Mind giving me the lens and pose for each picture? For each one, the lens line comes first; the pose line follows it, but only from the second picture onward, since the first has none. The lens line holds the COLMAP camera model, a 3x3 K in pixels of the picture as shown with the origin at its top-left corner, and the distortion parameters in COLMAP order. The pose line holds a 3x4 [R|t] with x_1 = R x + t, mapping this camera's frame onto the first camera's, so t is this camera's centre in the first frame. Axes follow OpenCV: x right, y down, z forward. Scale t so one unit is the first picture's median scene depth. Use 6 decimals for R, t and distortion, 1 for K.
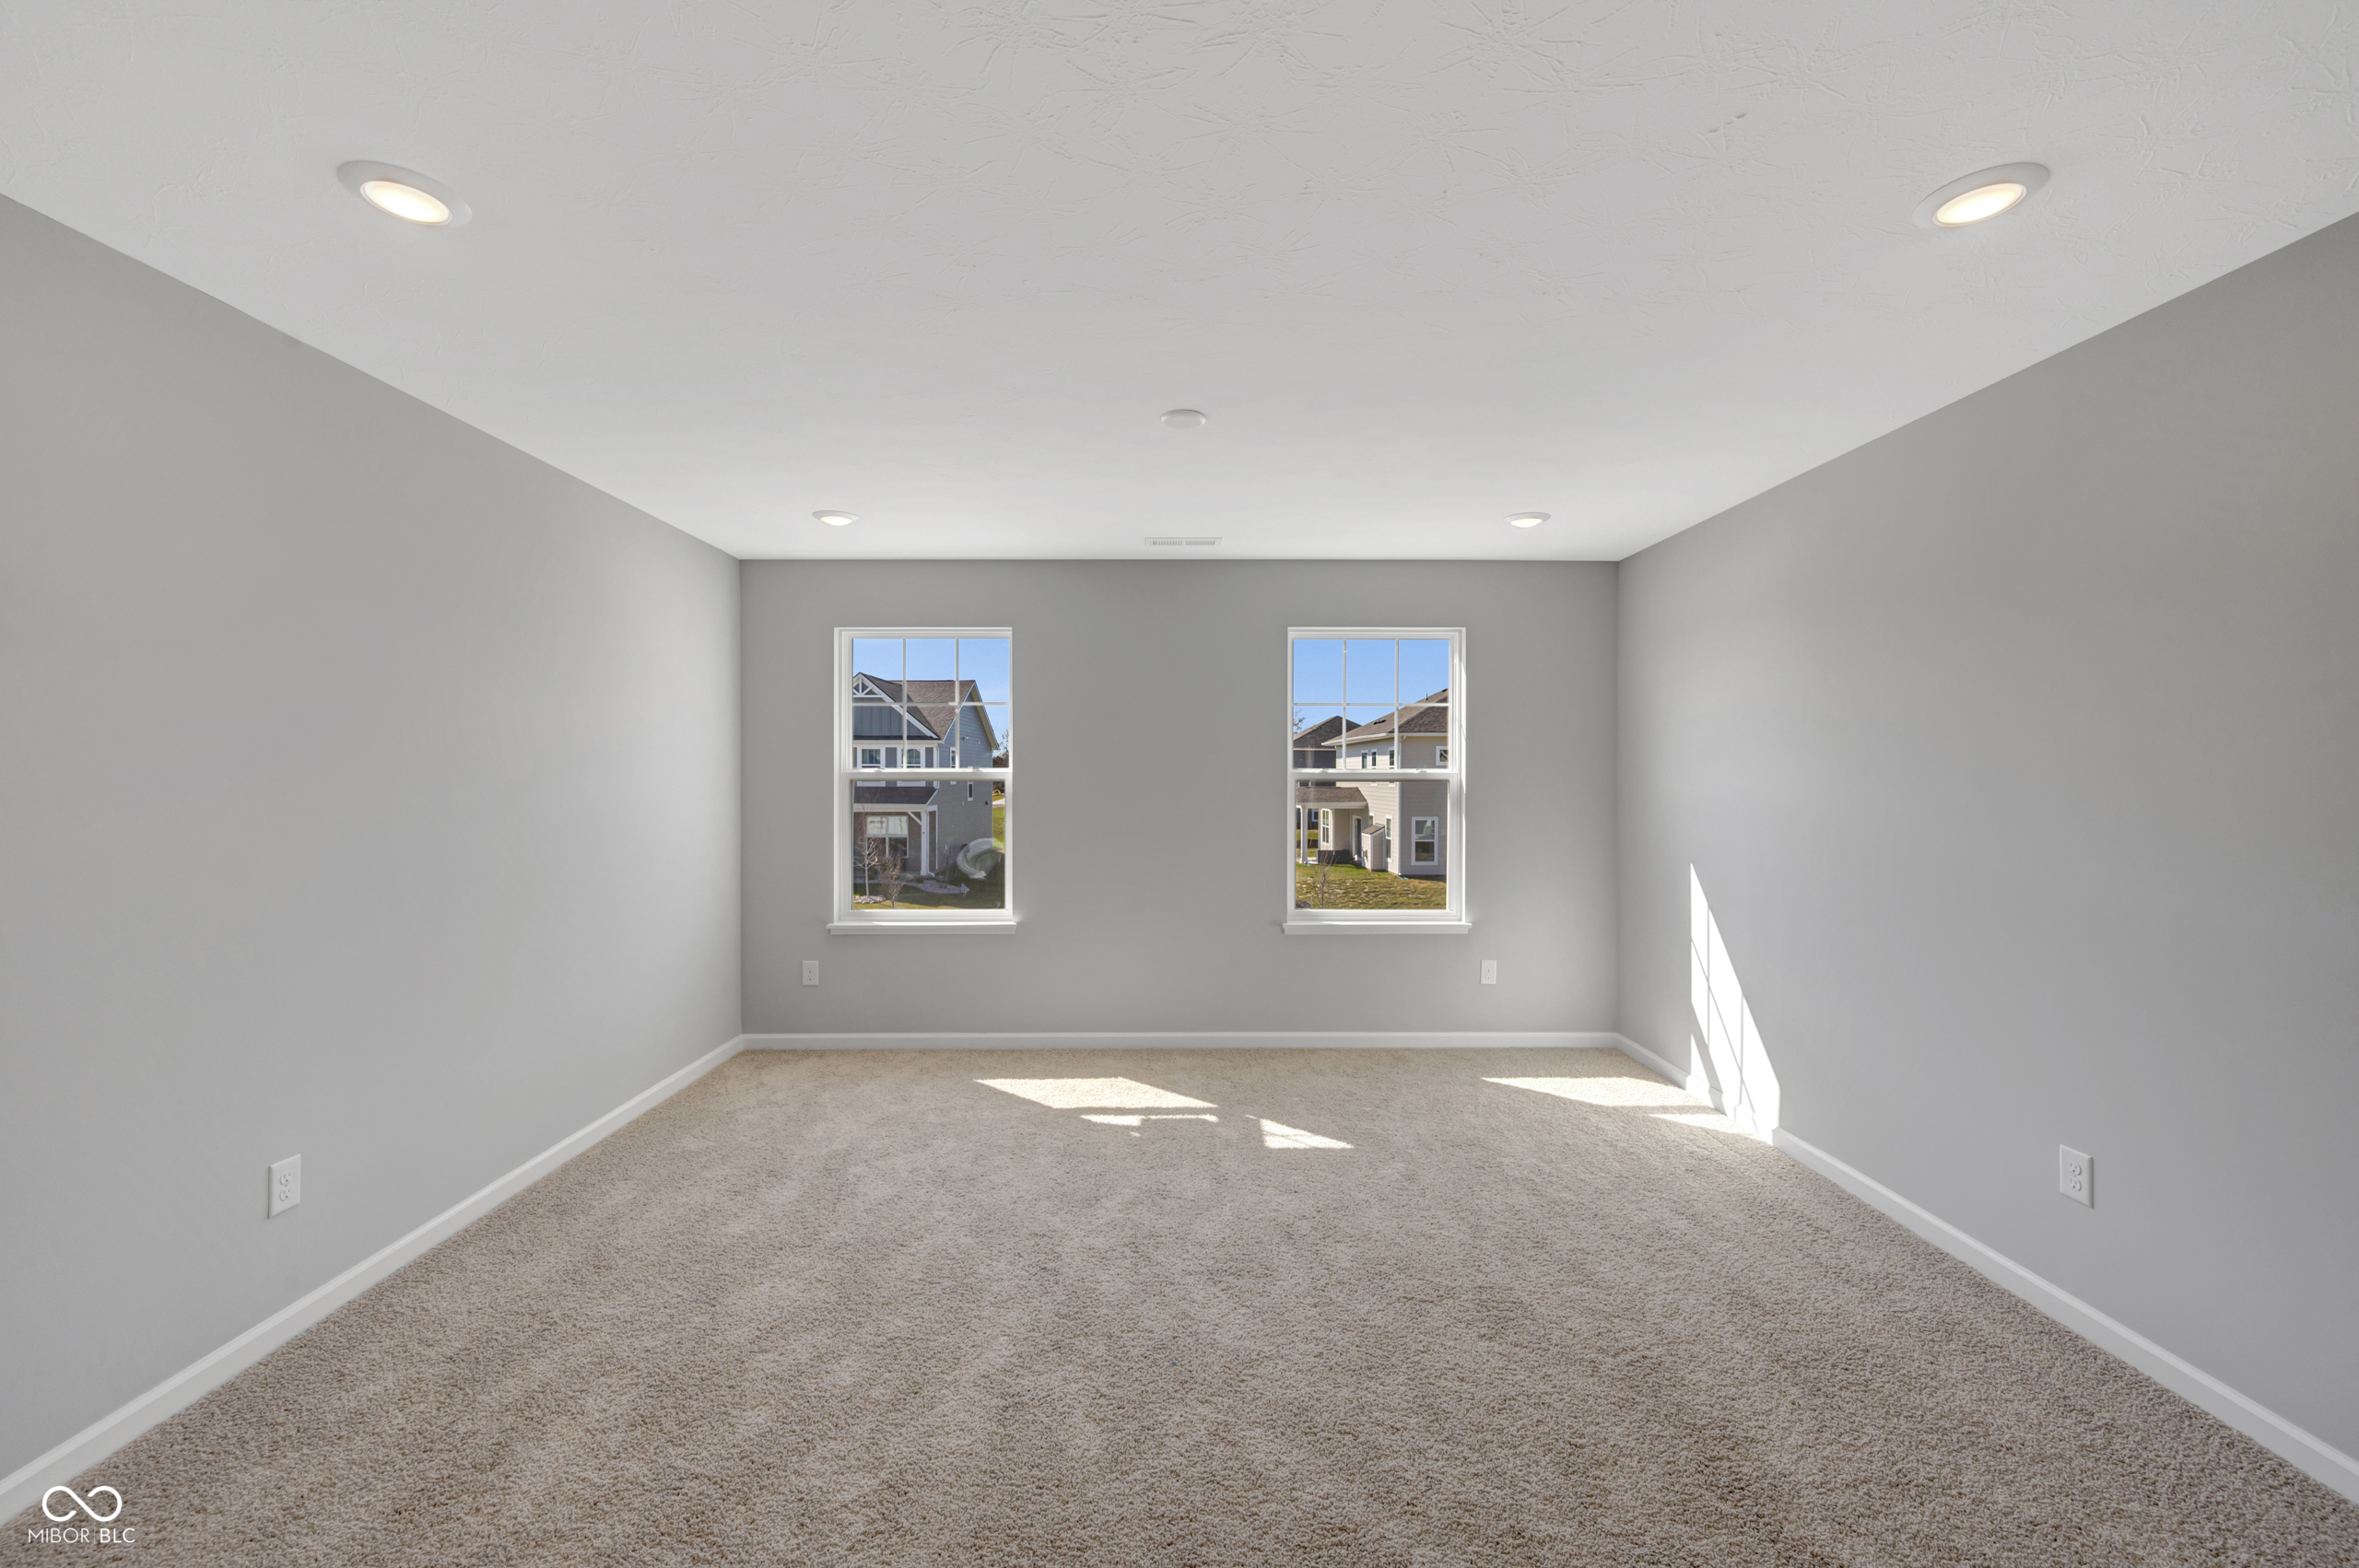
lens RADIAL K [[927.0, 0, 1183.0], [0, 927.0, 780.9], [0, 0, 1]] dist [0.001668, -0.000354]
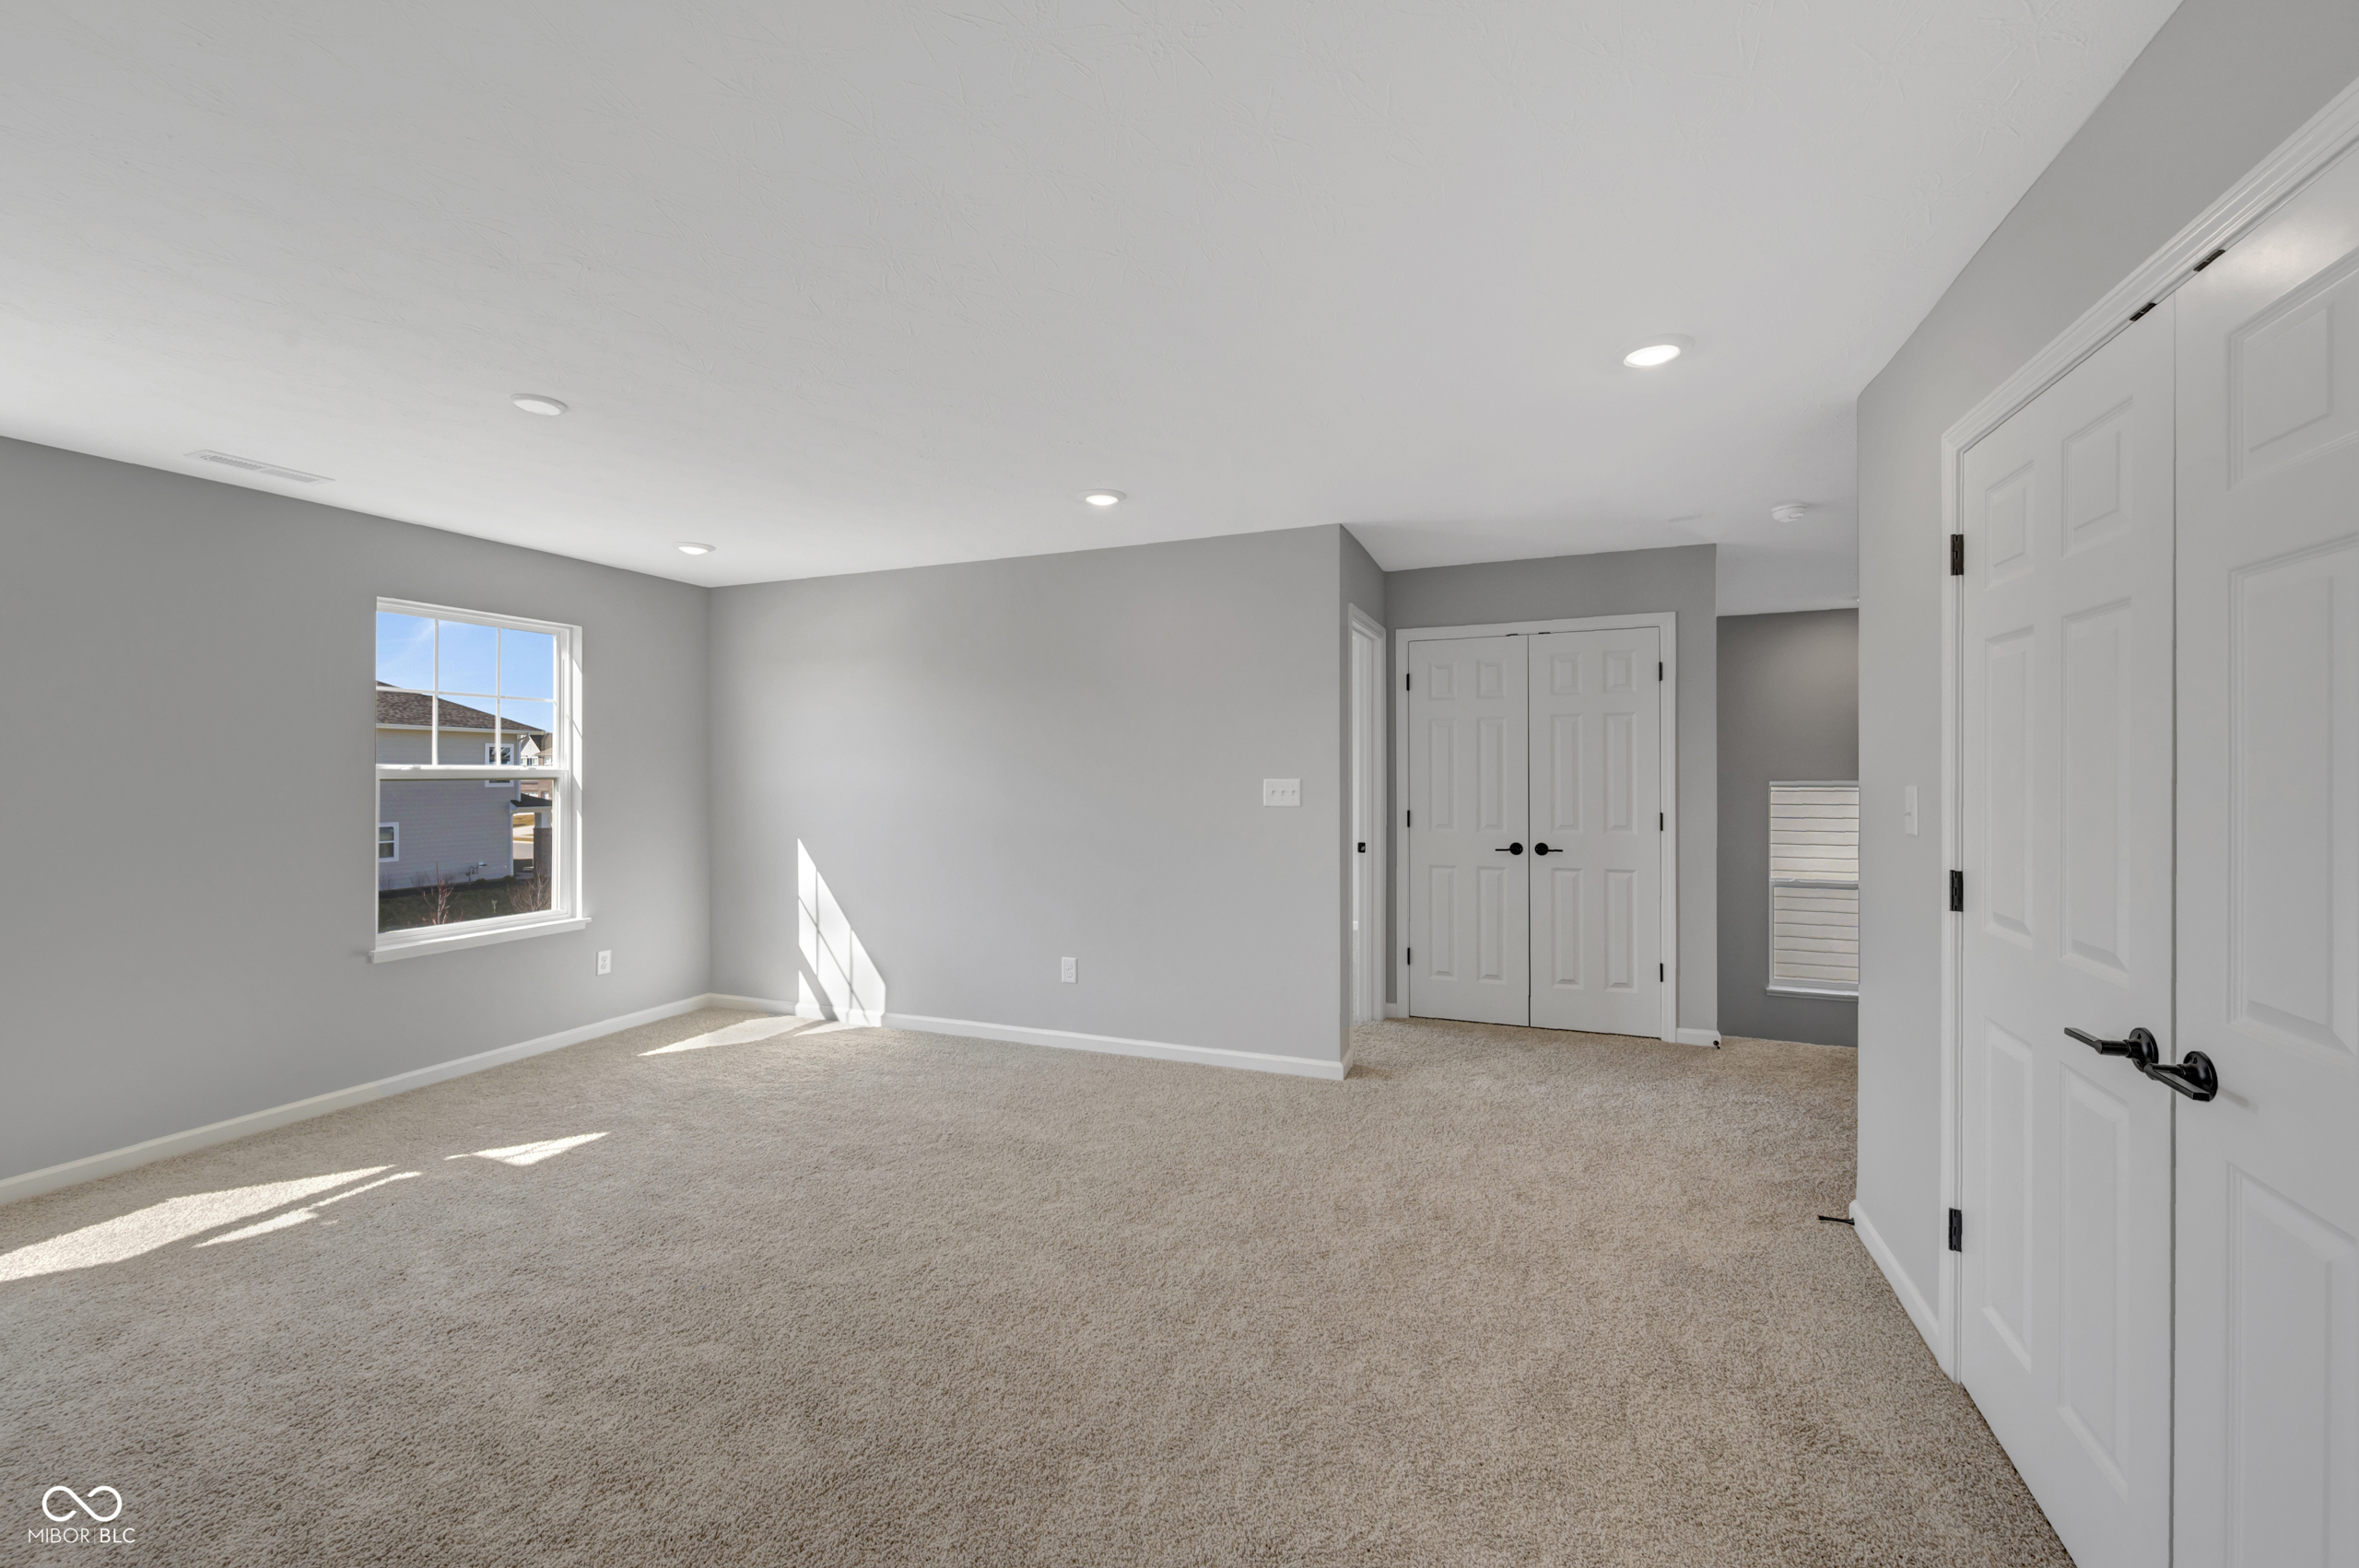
lens RADIAL K [[927.0, 0, 1183.0], [0, 927.0, 780.9], [0, 0, 1]] dist [0.001668, -0.000354]
pose [[0.384247, -0.015753, 0.923096, -0.478677], [0.012269, 0.999853, 0.011956, -0.000193], [-0.923149, 0.006731, 0.384384, 0.009144]]
